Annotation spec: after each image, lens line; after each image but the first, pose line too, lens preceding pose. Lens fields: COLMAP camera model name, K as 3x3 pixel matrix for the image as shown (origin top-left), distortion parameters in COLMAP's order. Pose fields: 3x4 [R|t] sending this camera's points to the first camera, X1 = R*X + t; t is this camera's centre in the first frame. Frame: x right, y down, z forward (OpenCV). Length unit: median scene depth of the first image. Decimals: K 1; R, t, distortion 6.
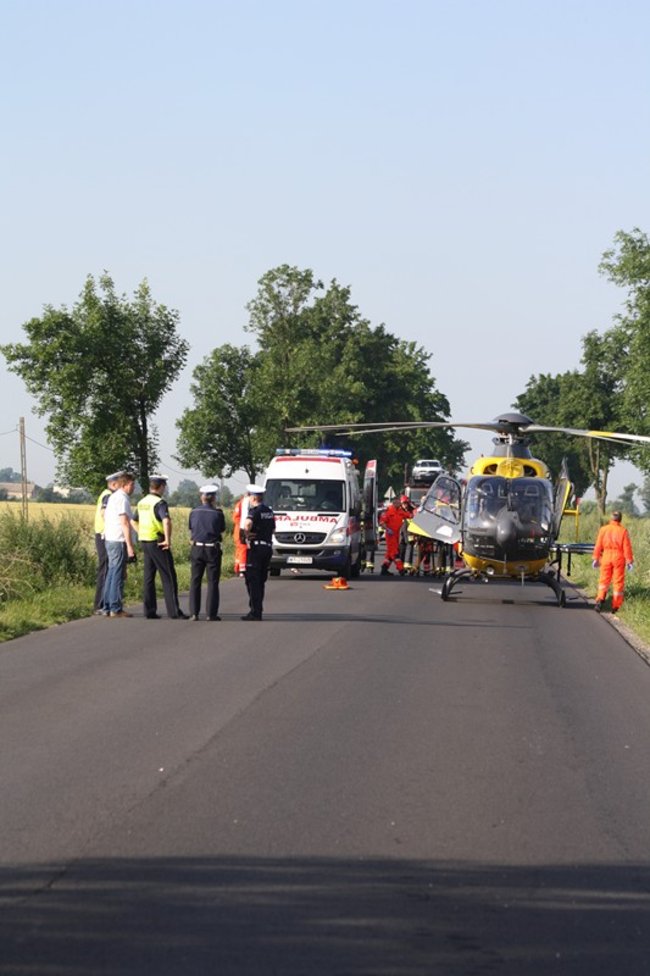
lens RADIAL K [[3634.4, 0, 325.0], [0, 3634.4, 488.0], [0, 0, 1]] dist [0.073013, 2.049398]
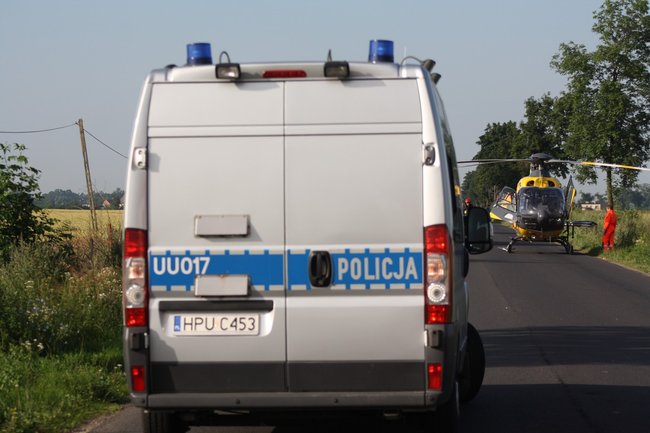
lens RADIAL K [[2333.5, 0, 325.0], [0, 2333.5, 216.5], [0, 0, 1]] dist [-0.103737, 3.827705]
pose [[0.999641, -0.026428, -0.004378, -0.030026], [0.026465, 0.999612, 0.008645, -0.000637], [0.004148, -0.008757, 0.999953, -0.116251]]
